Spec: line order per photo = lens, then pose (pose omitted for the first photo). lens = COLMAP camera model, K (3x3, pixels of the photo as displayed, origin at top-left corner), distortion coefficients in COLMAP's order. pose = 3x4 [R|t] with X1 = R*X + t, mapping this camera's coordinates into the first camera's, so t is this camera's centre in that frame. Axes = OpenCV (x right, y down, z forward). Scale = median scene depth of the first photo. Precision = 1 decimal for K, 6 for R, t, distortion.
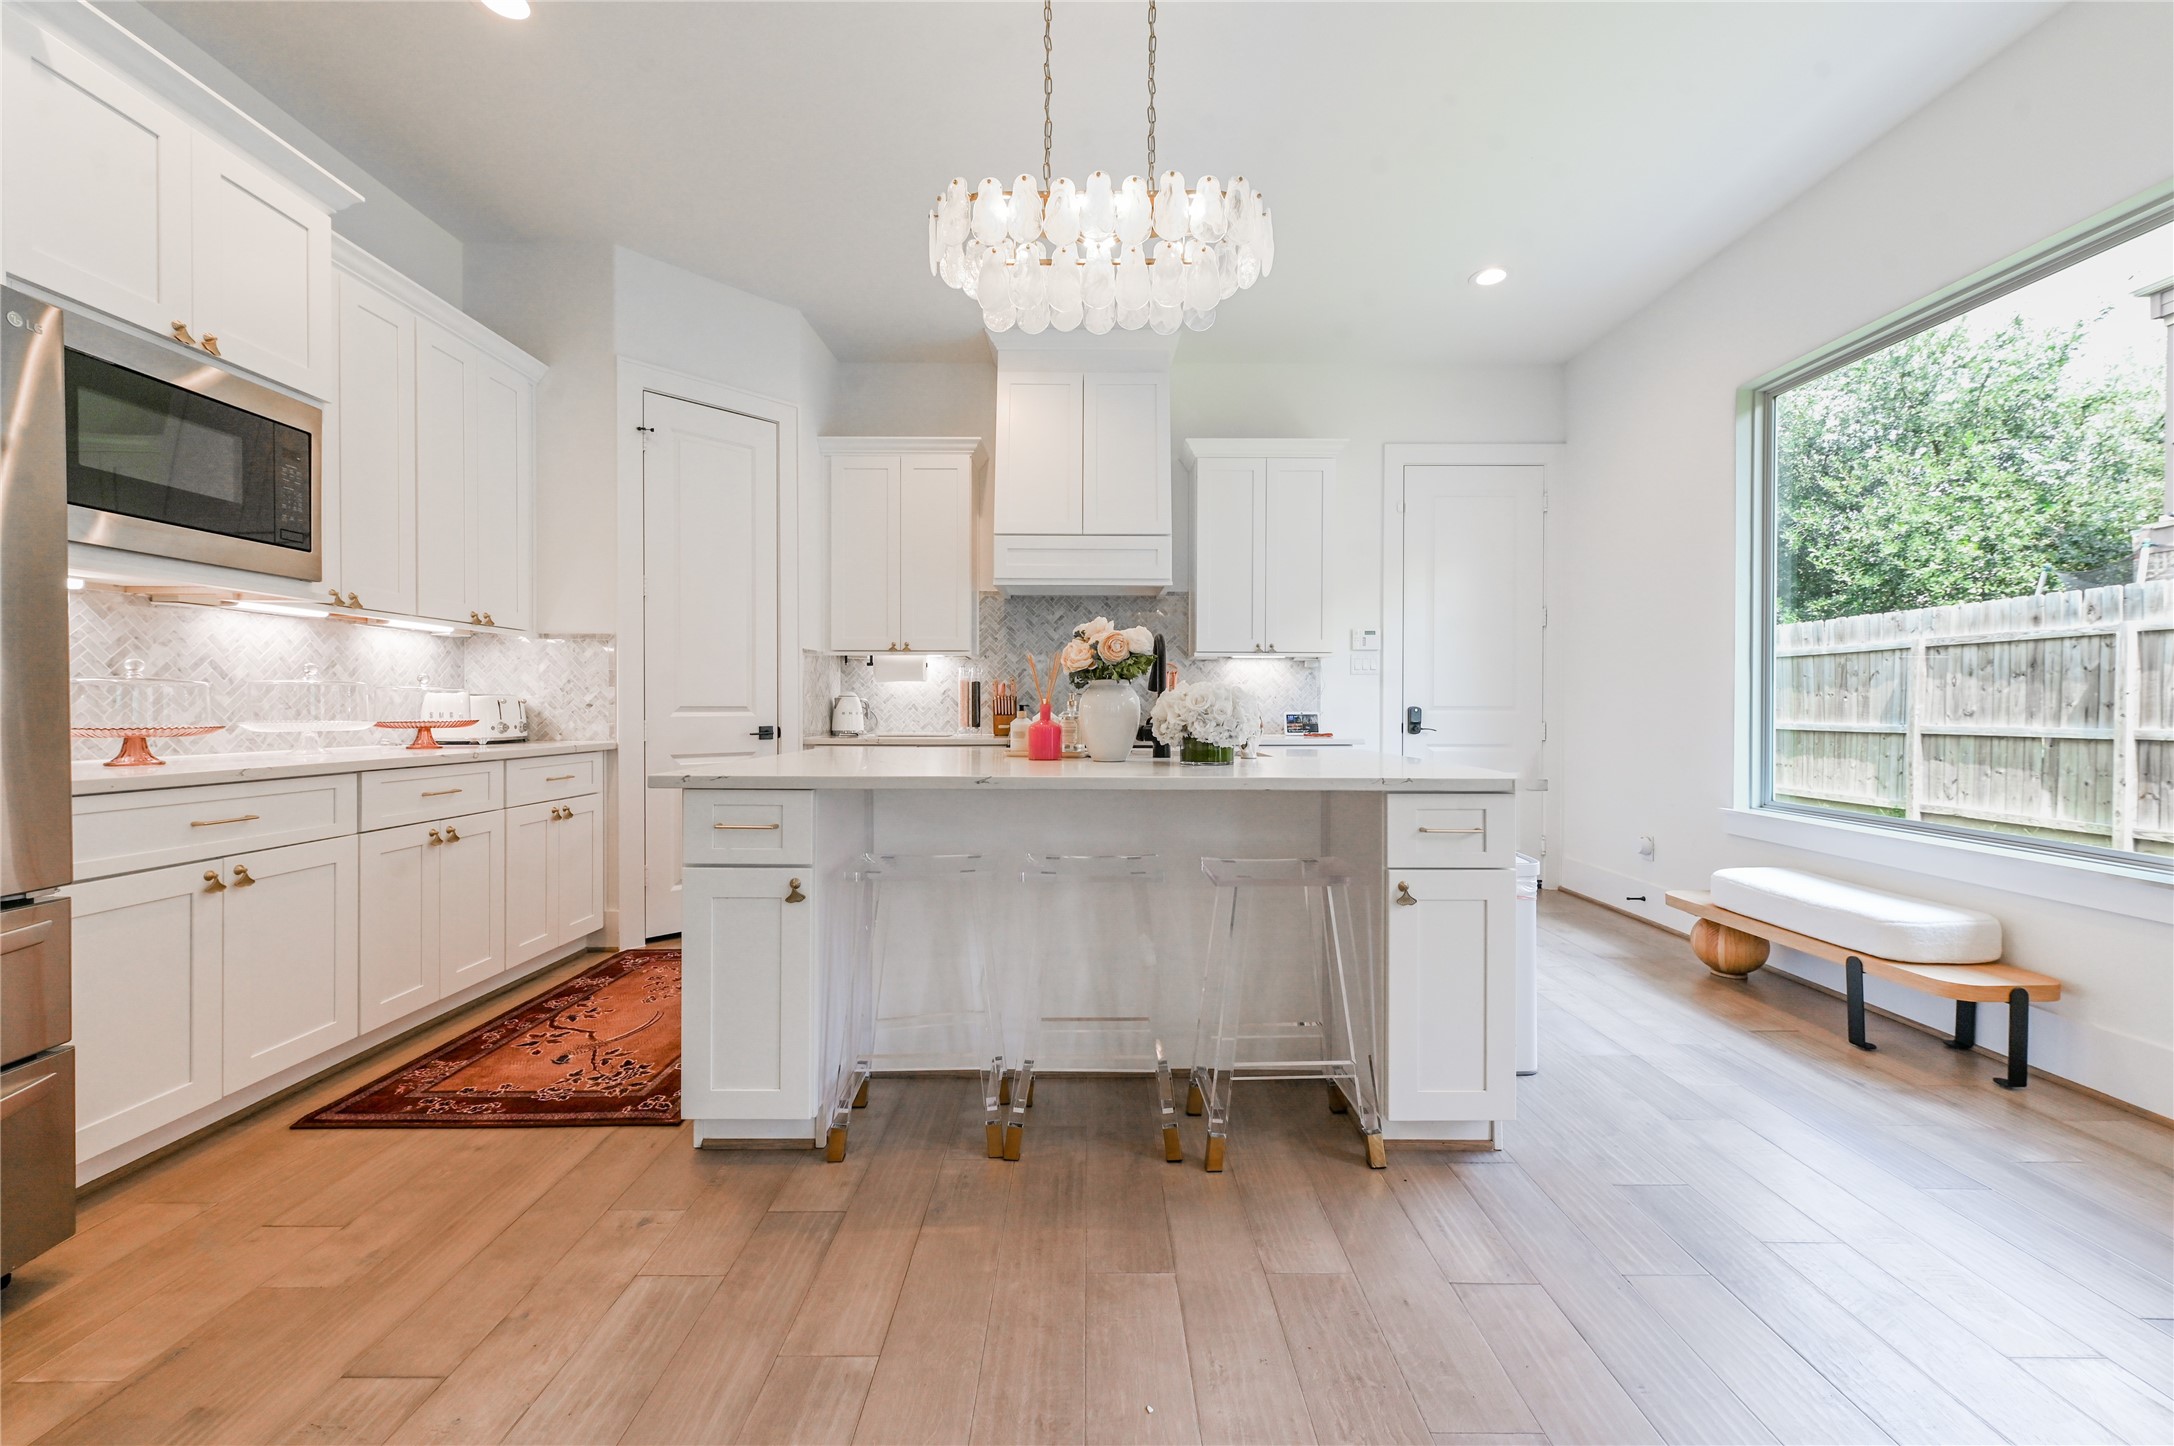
lens RADIAL K [[857.2, 0, 1091.5], [0, 857.2, 718.5], [0, 0, 1]] dist [-0.004295, -0.000530]
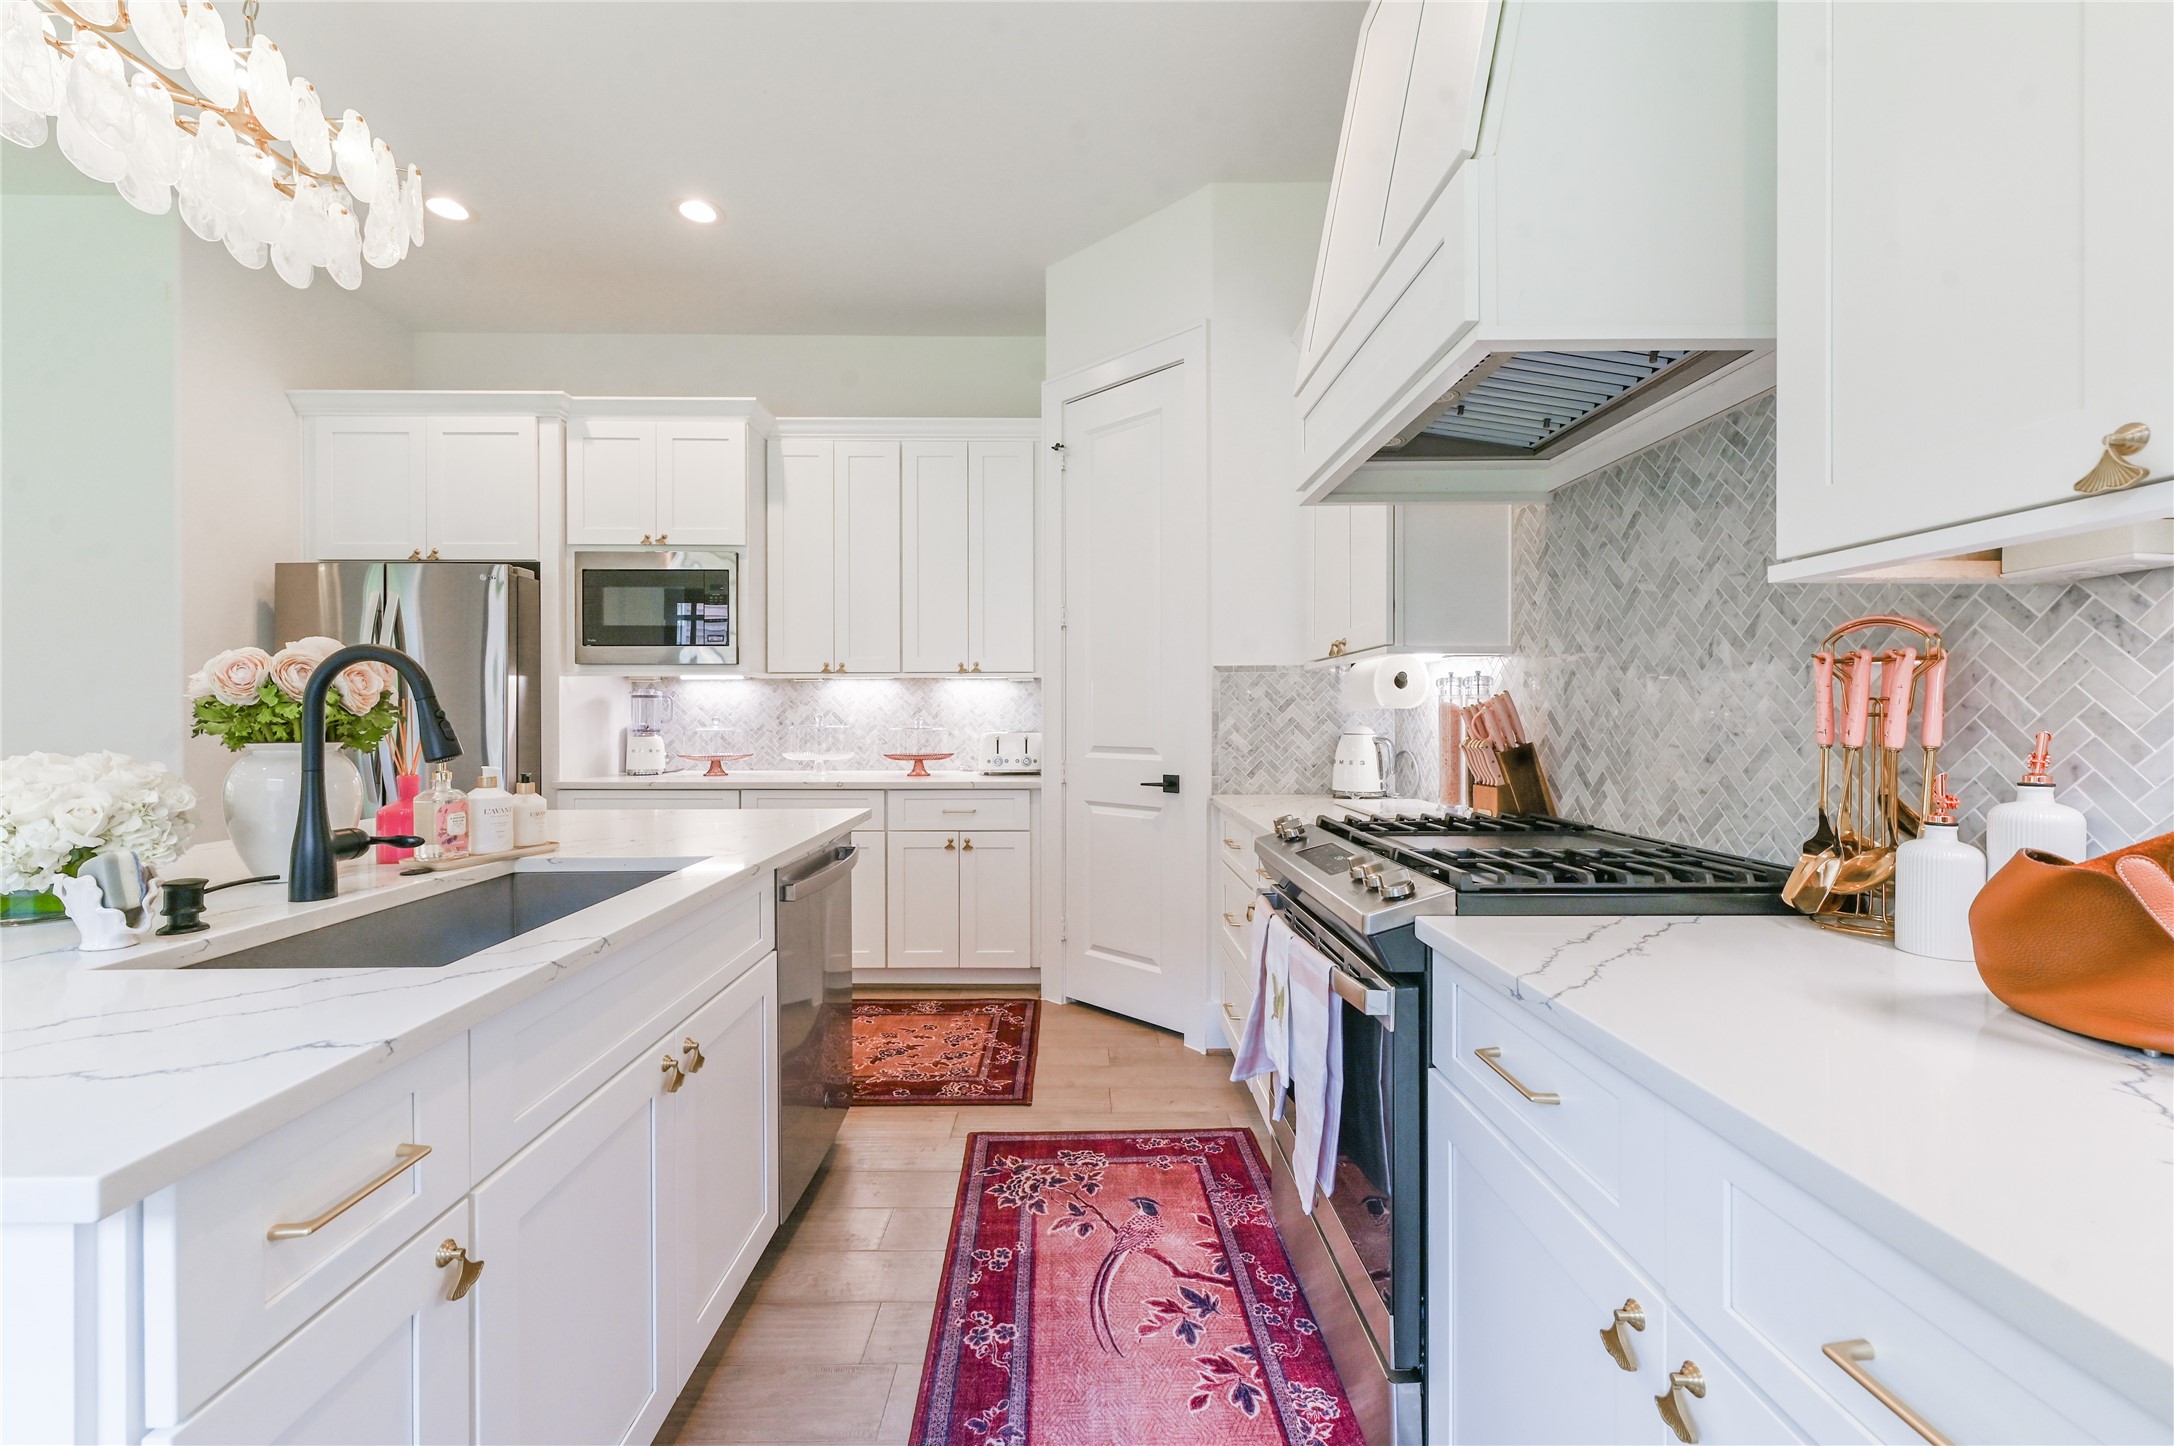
lens RADIAL K [[857.2, 0, 1091.5], [0, 857.2, 718.5], [0, 0, 1]] dist [-0.004295, -0.000530]
pose [[0.012572, 0.002778, -0.999917, 0.431387], [-0.010742, 0.999939, 0.002643, -0.048867], [0.999863, 0.010708, 0.012601, 1.083137]]
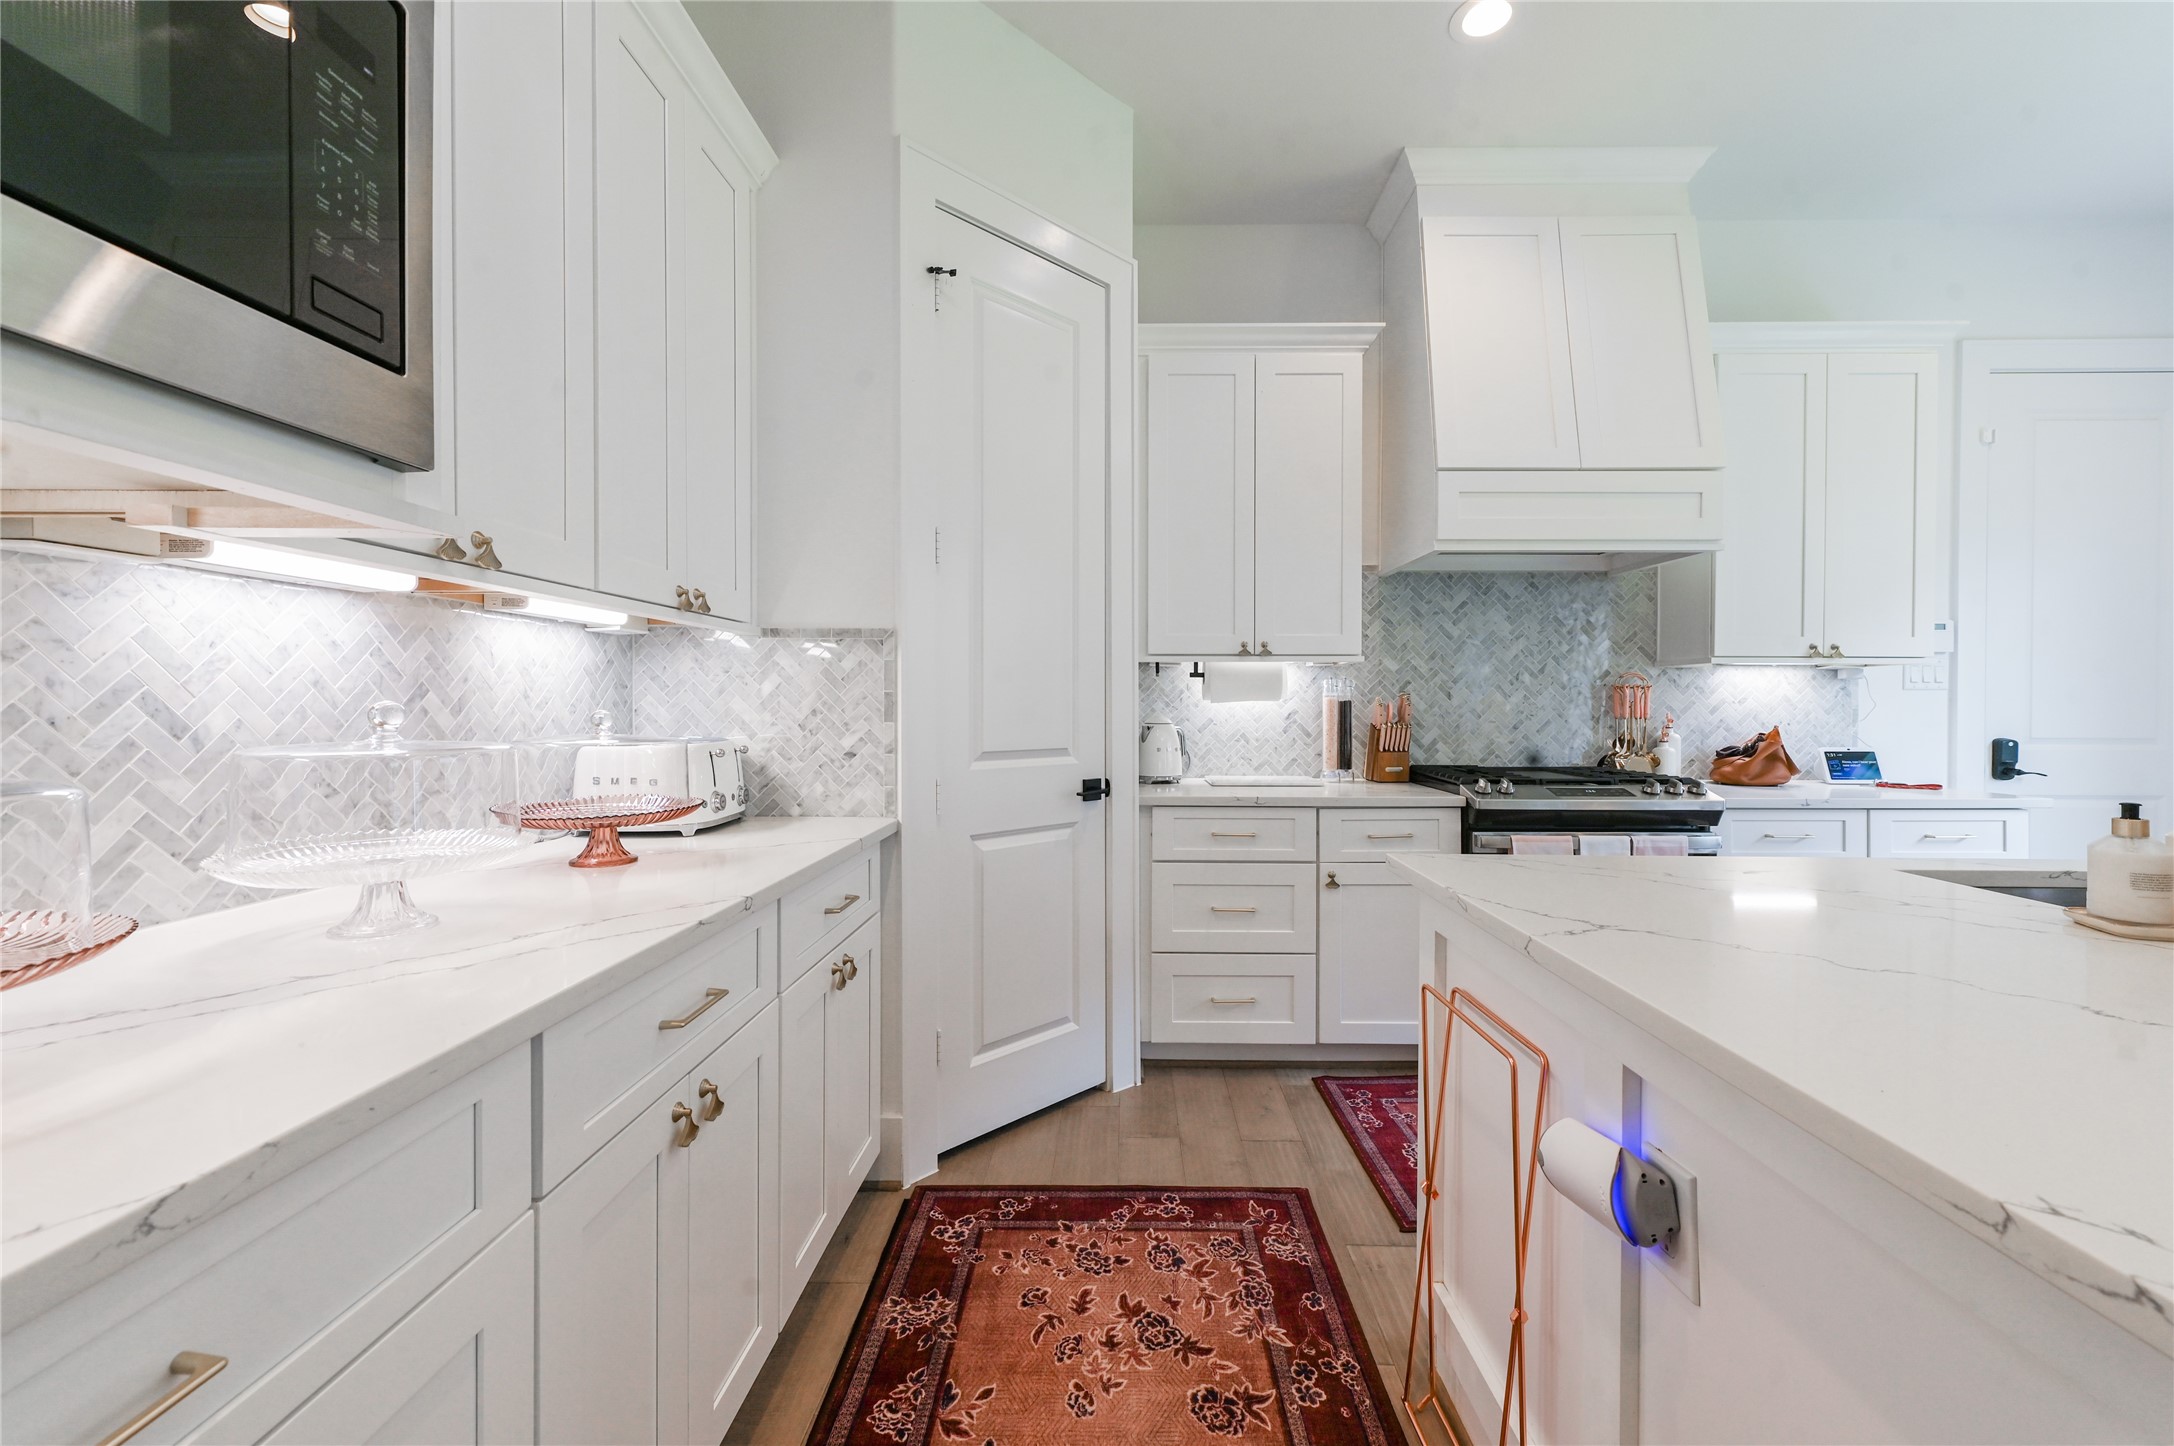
lens RADIAL K [[861.8, 0, 1097.6], [0, 861.8, 714.3], [0, 0, 1]] dist [-0.002765, -0.000410]
pose [[0.999722, 0.000707, -0.023579, -0.425584], [-0.000734, 0.999999, -0.001129, -0.043238], [0.023578, 0.001146, 0.999721, 0.449546]]
